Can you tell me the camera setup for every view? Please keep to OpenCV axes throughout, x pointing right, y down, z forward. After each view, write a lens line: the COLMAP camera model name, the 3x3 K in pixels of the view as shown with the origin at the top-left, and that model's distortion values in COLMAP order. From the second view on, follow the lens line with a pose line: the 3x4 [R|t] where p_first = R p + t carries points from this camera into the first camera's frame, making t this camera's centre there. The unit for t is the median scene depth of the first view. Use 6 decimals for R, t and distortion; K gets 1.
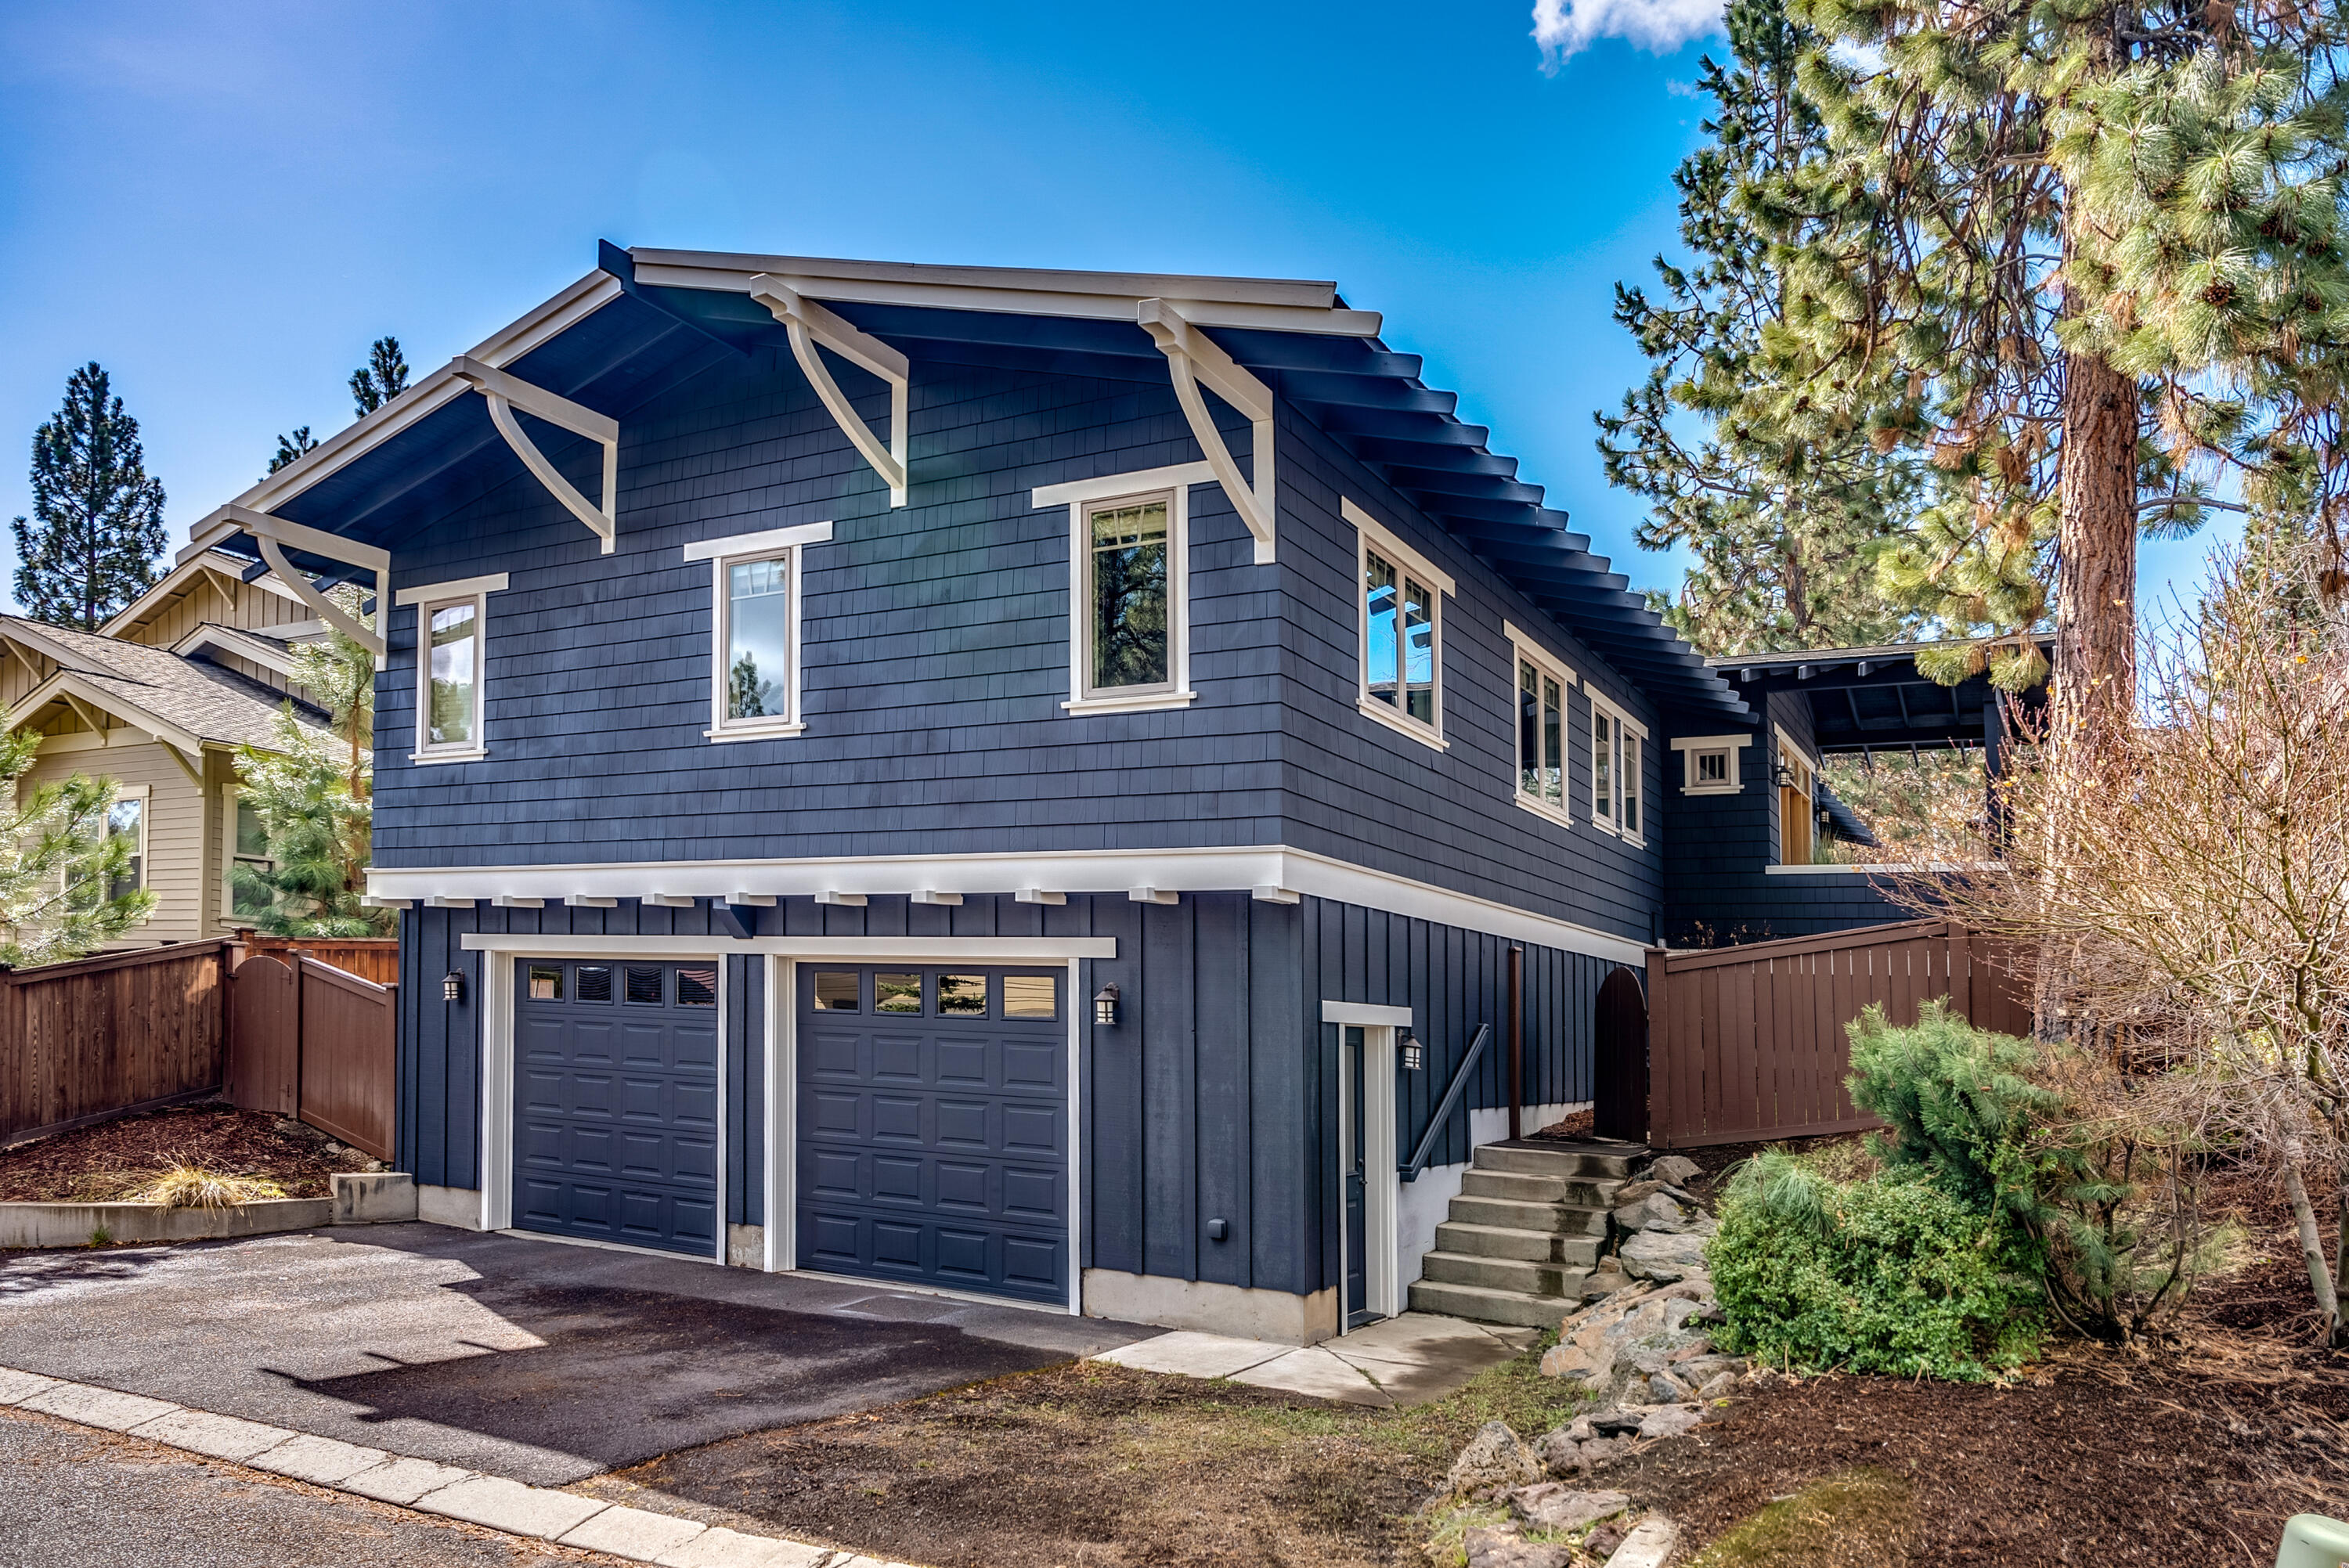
lens RADIAL K [[1575.5, 0, 1174.5], [0, 1575.5, 784.0], [0, 0, 1]] dist [-0.005972, -0.006226]
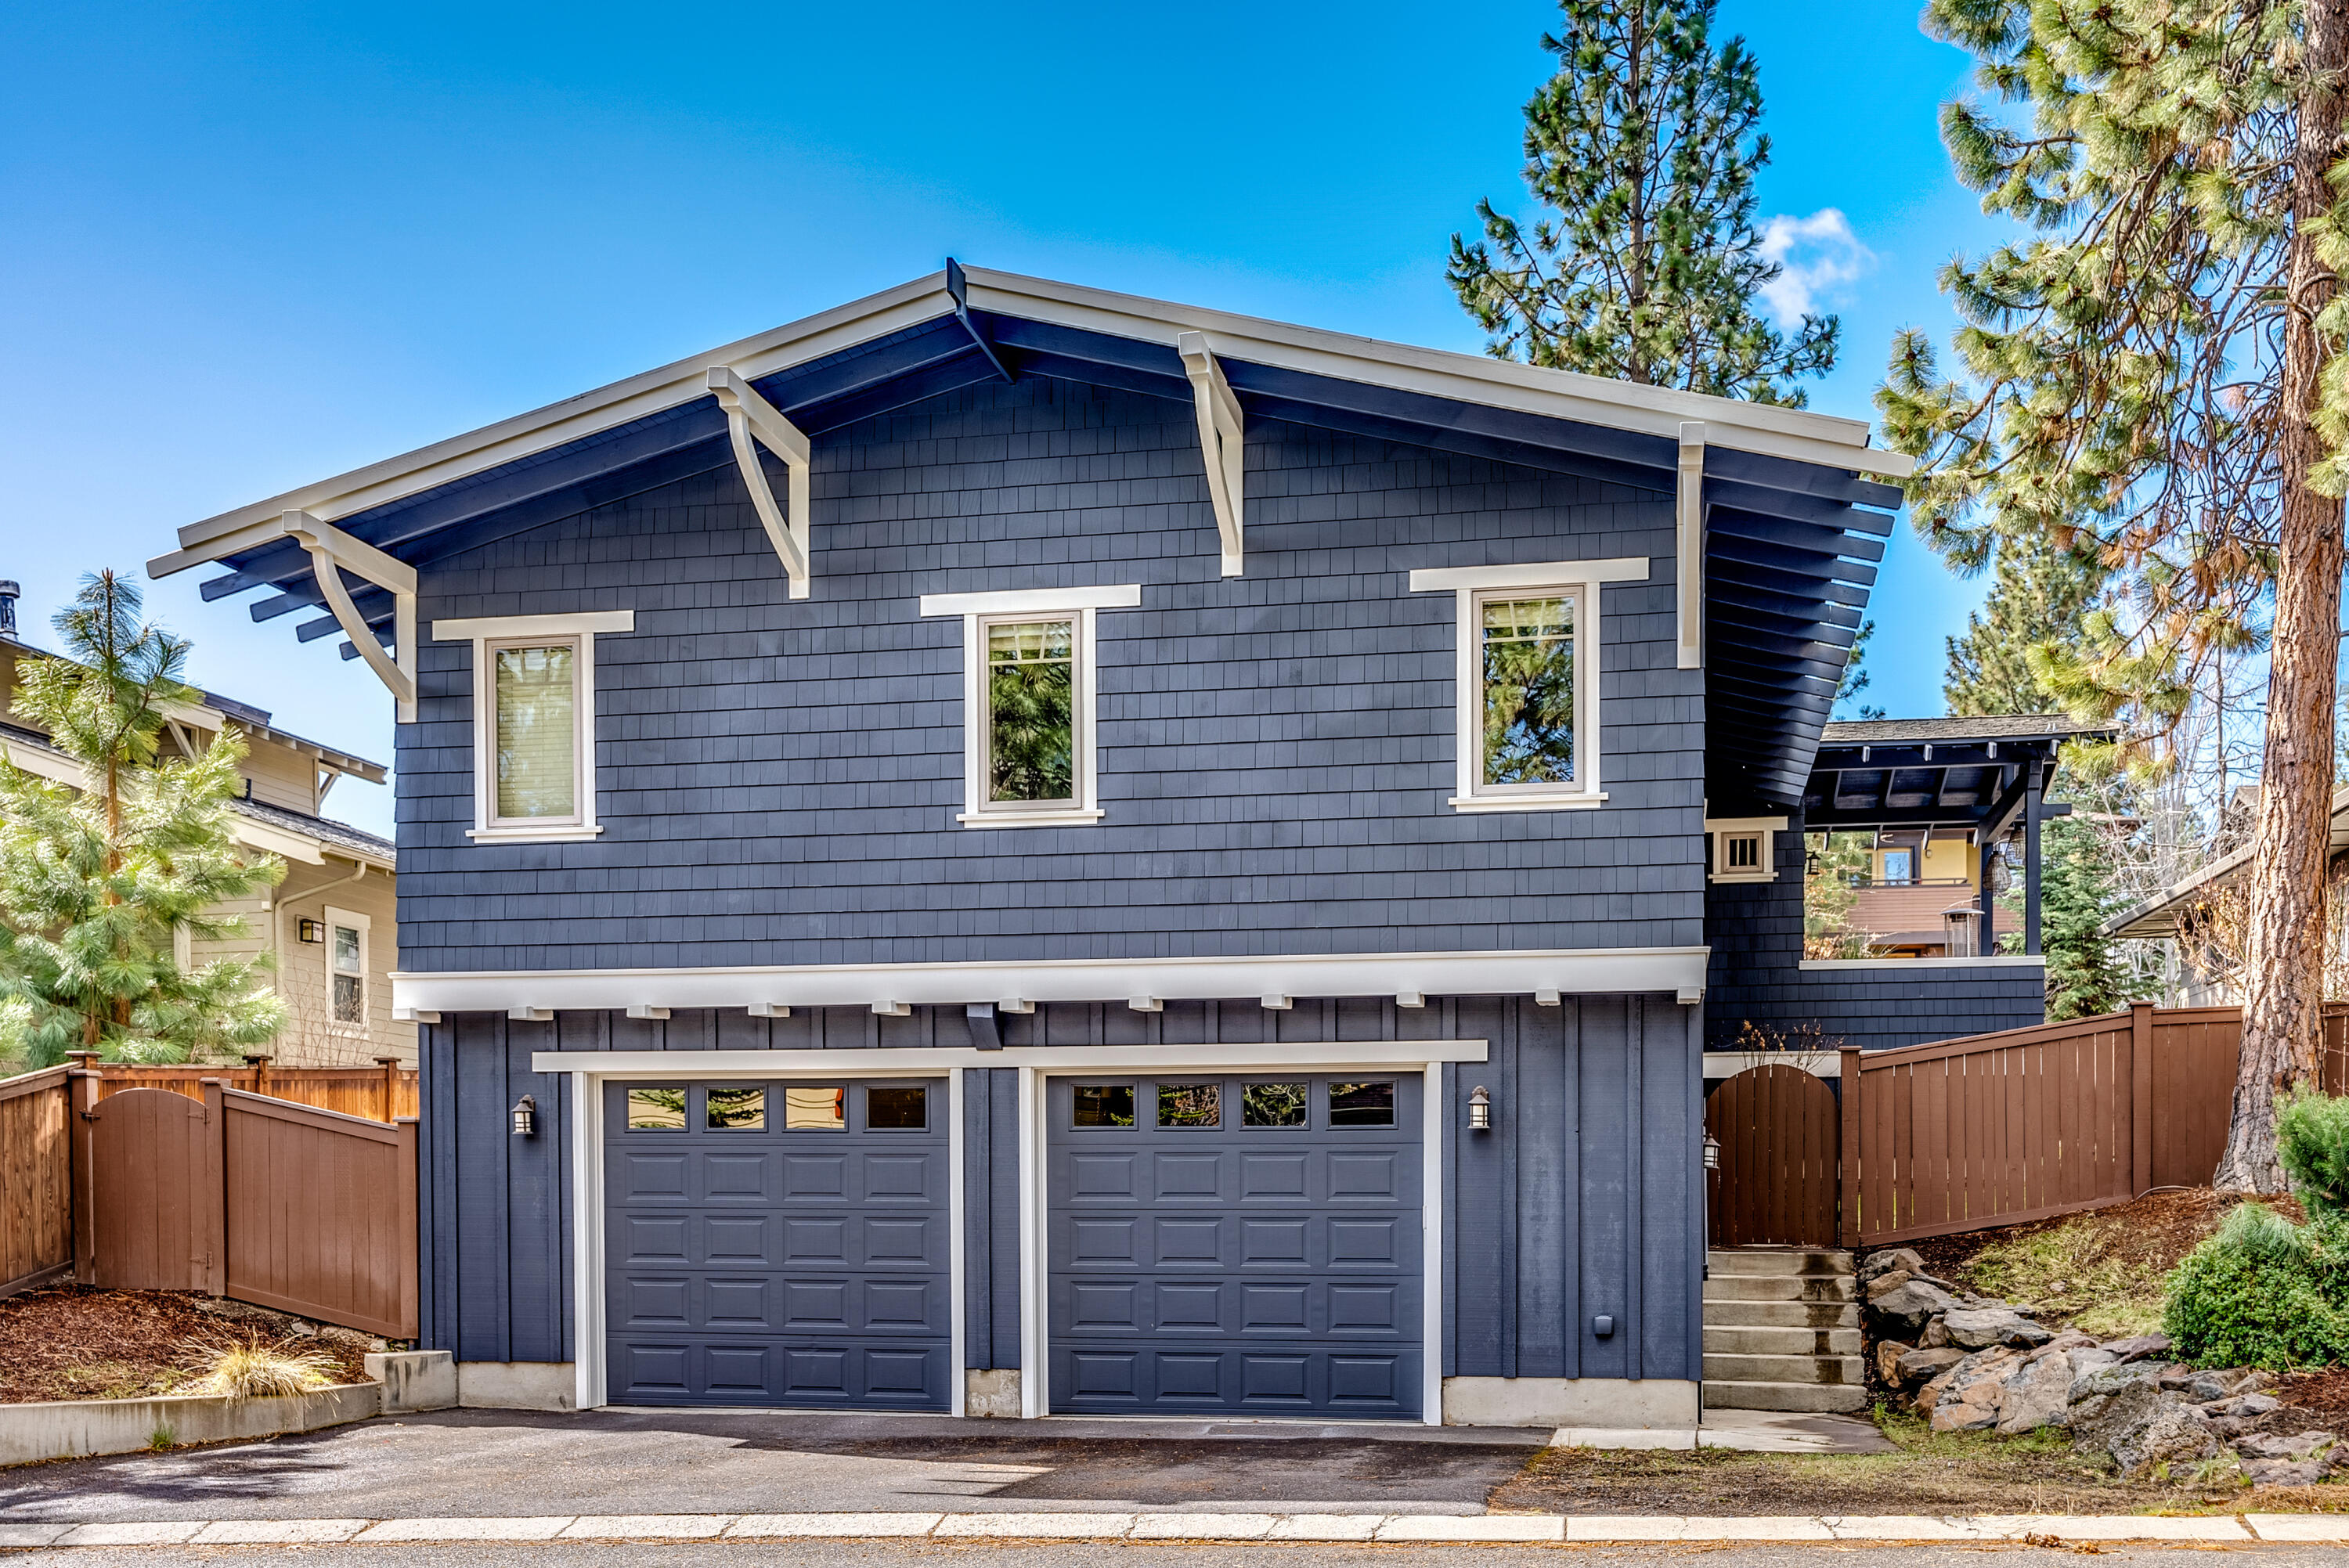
lens RADIAL K [[2274.7, 0, 1178.2], [0, 2274.7, 988.5], [0, 0, 1]] dist [0.003238, 0.000801]
pose [[0.954288, -0.007582, 0.298794, -0.565278], [-0.012261, 0.997843, 0.064483, -0.020197], [-0.298638, -0.065199, 0.952137, -0.249468]]
